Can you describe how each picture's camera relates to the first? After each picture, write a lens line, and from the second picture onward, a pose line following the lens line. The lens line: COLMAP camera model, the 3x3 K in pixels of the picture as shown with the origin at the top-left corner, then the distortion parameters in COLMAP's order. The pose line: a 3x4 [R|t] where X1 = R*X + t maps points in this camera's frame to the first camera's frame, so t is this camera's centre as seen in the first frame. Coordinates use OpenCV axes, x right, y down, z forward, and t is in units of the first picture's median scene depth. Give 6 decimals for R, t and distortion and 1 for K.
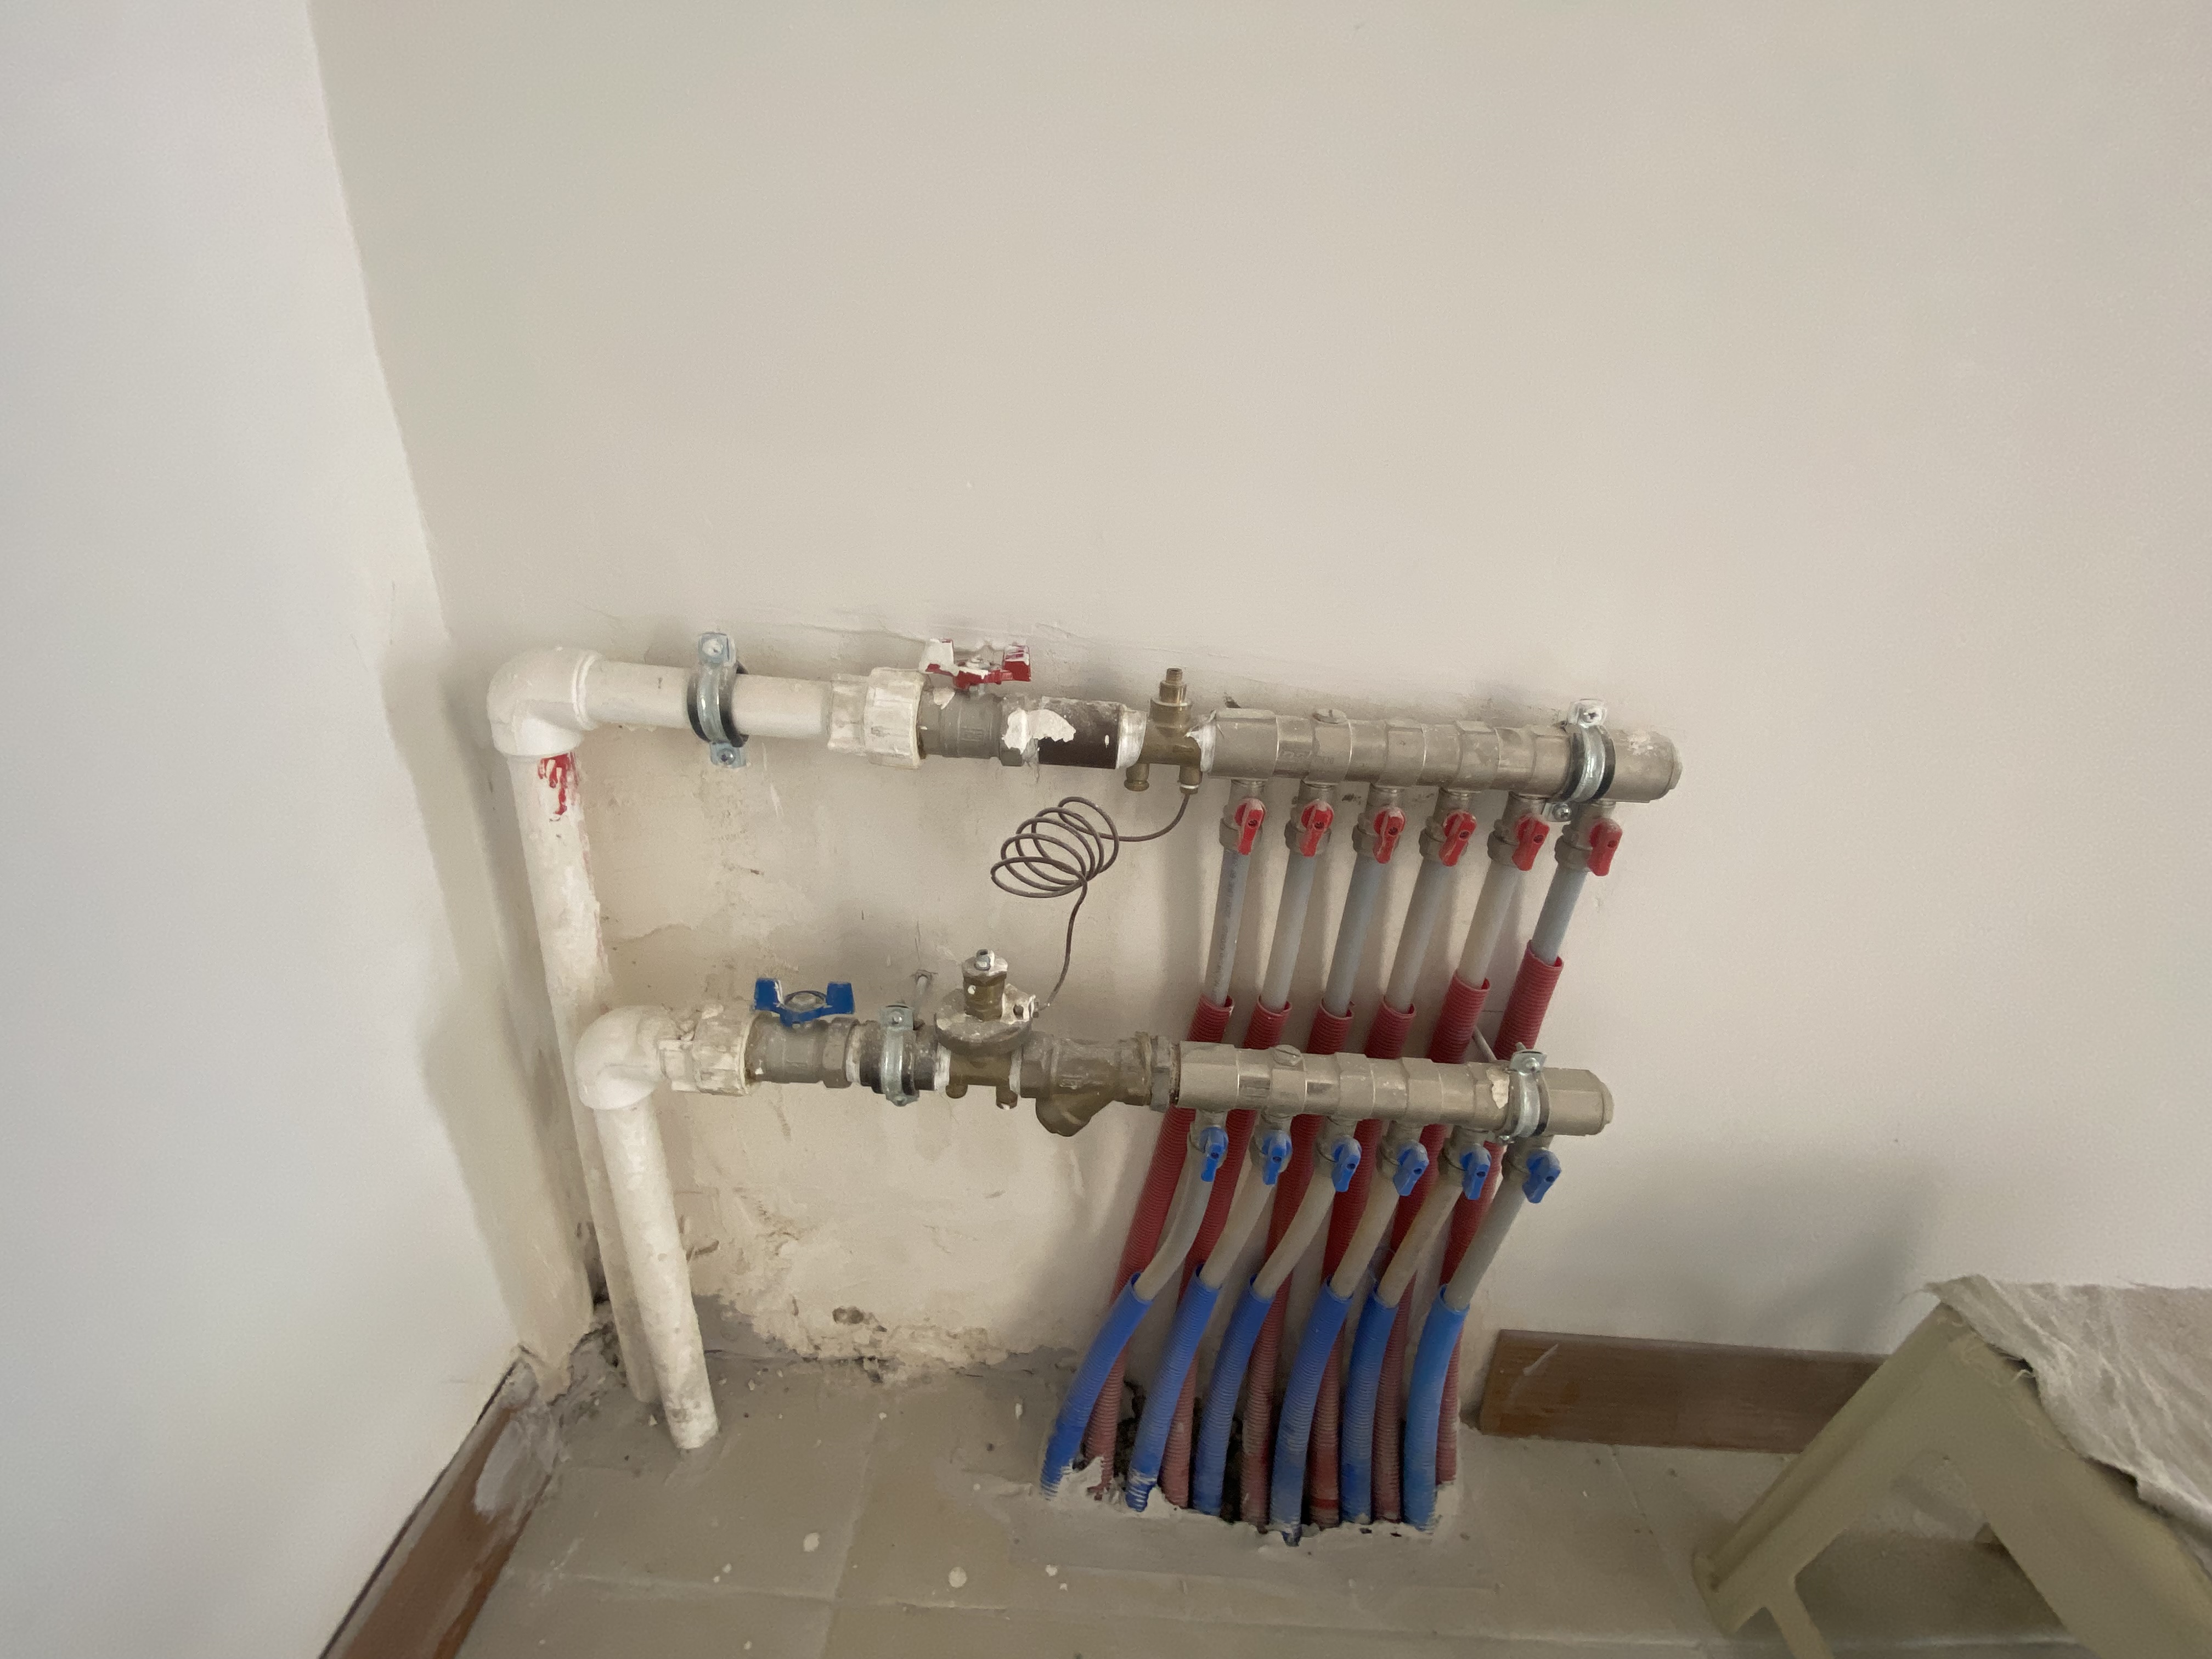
lens RADIAL K [[910.7, 0, 1106.0], [0, 910.7, 829.5], [0, 0, 1]] dist [0.015730, -0.018942]
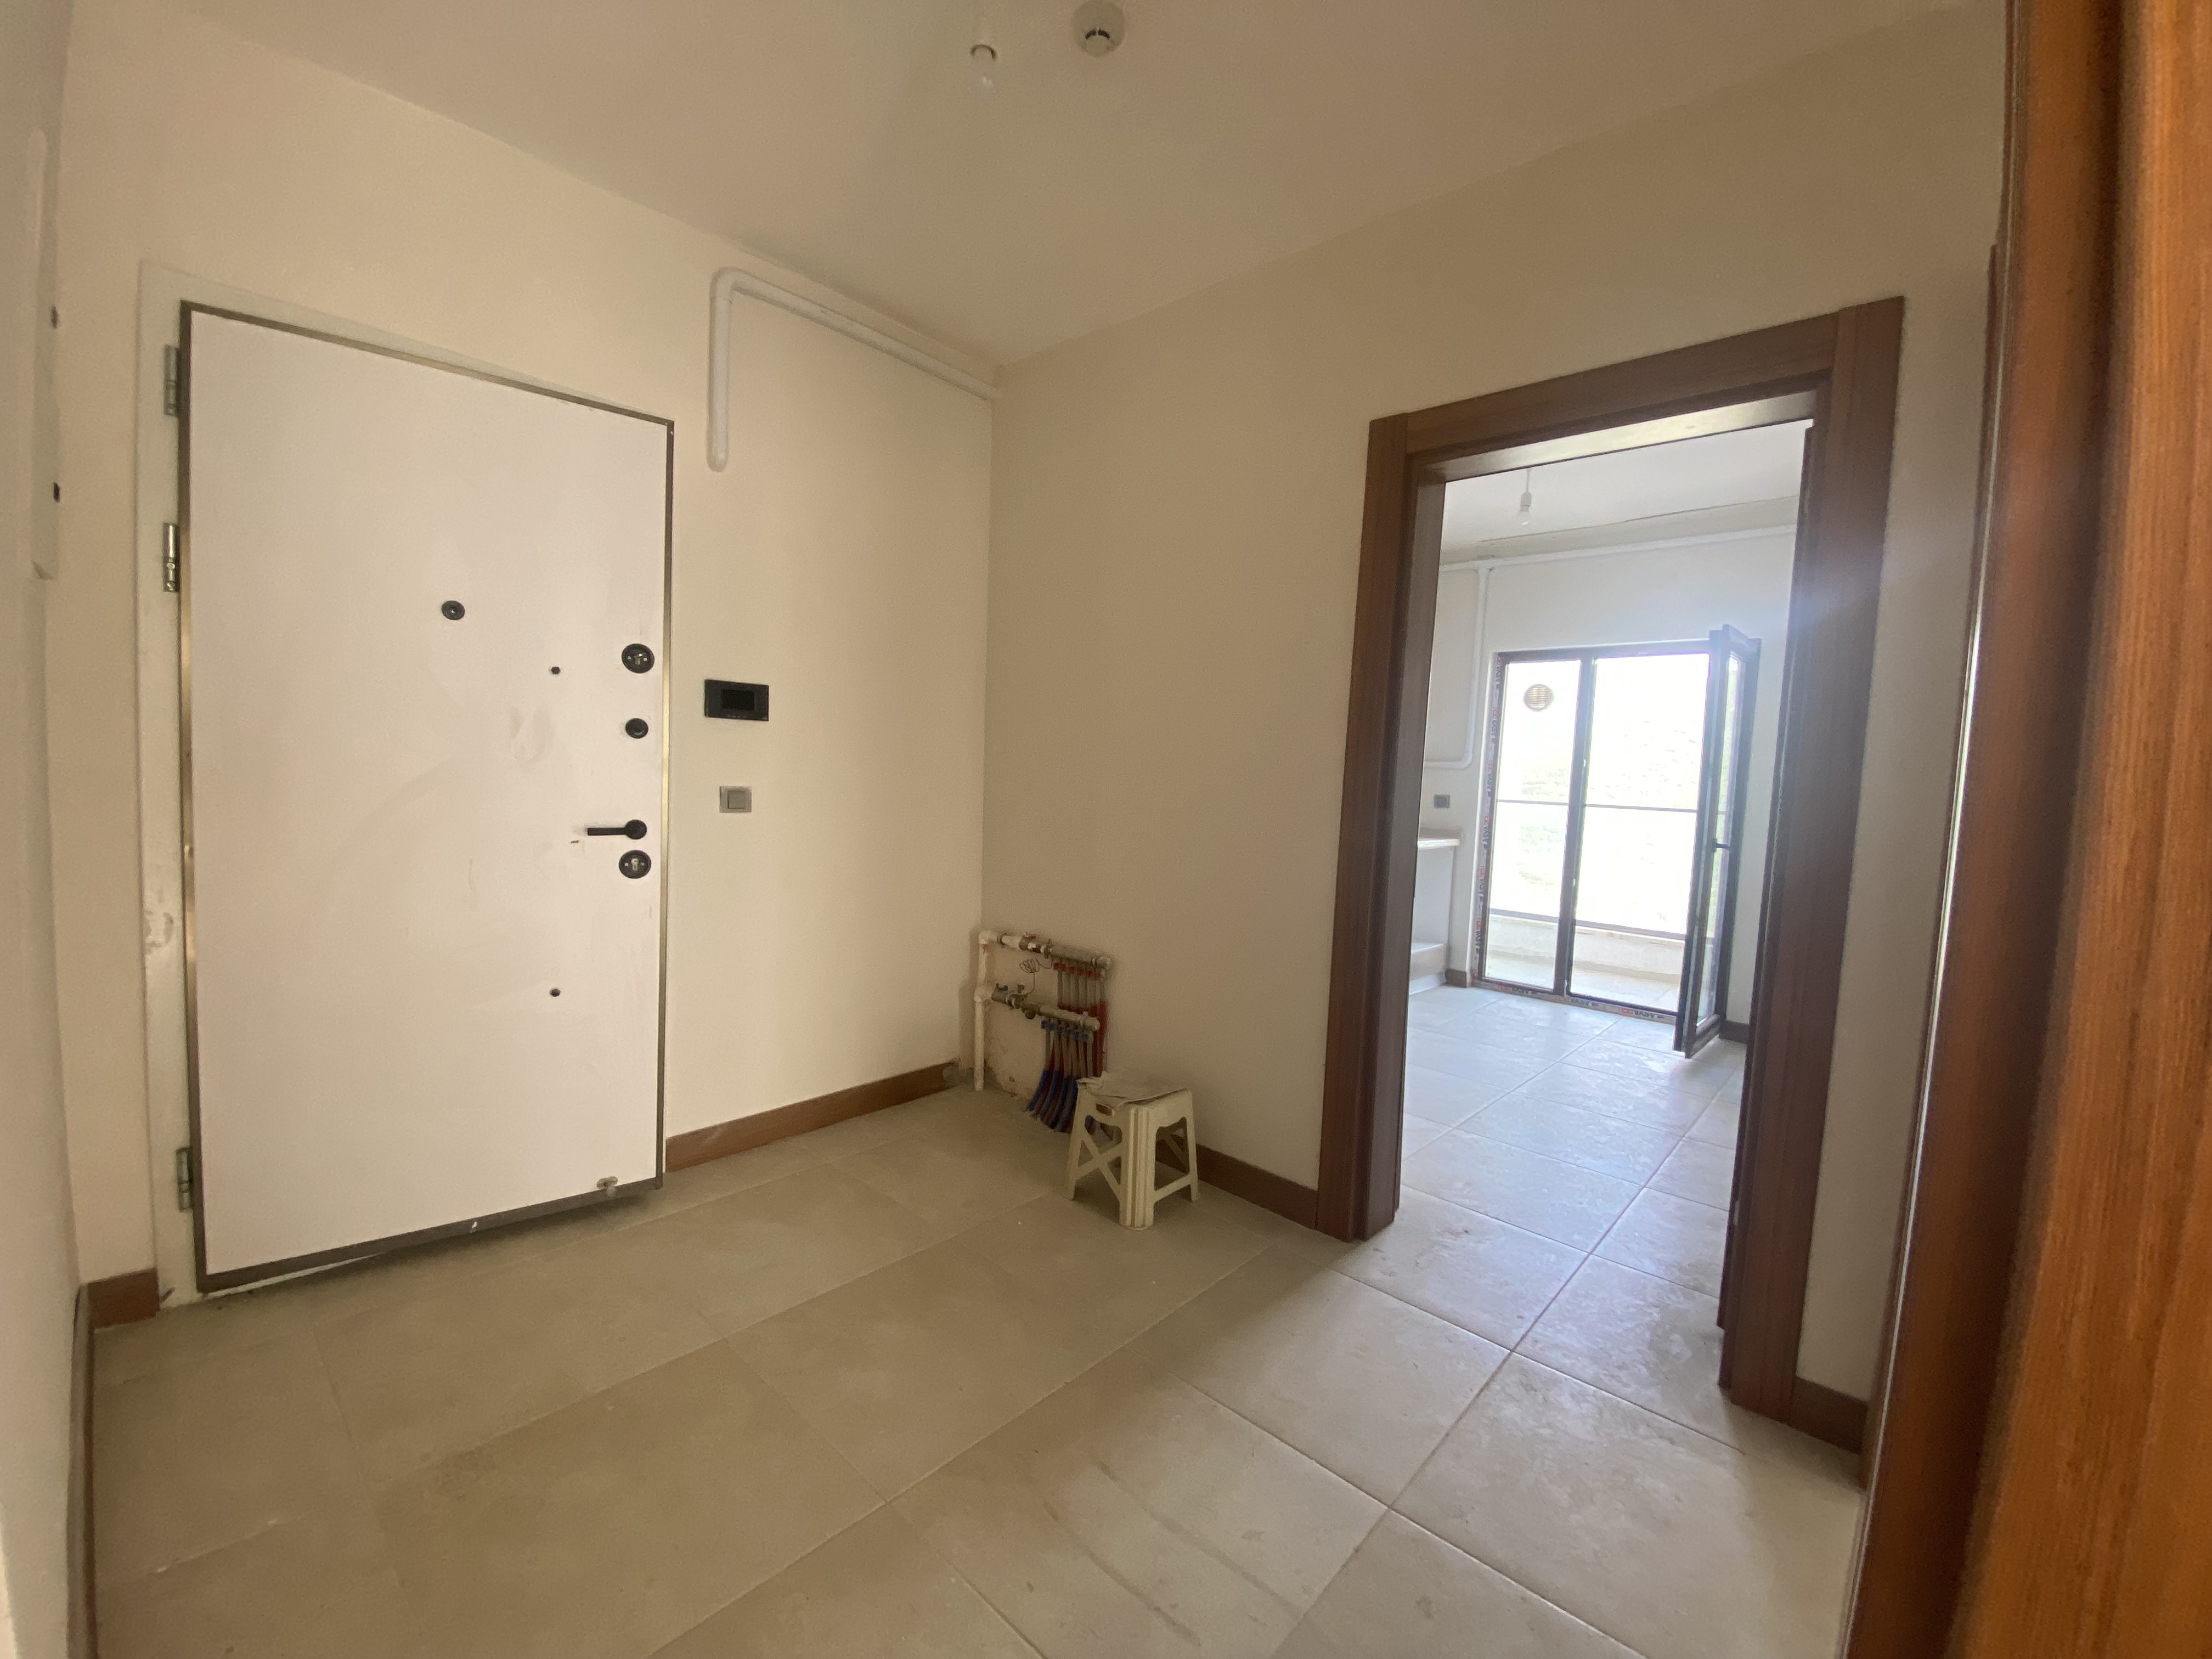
lens RADIAL K [[910.7, 0, 1106.0], [0, 910.7, 829.5], [0, 0, 1]] dist [0.015730, -0.018942]
pose [[0.761045, 0.009696, -0.648626, 4.129089], [-0.255058, 0.923830, -0.285454, 0.769808], [0.596453, 0.382680, 0.705549, -3.287878]]
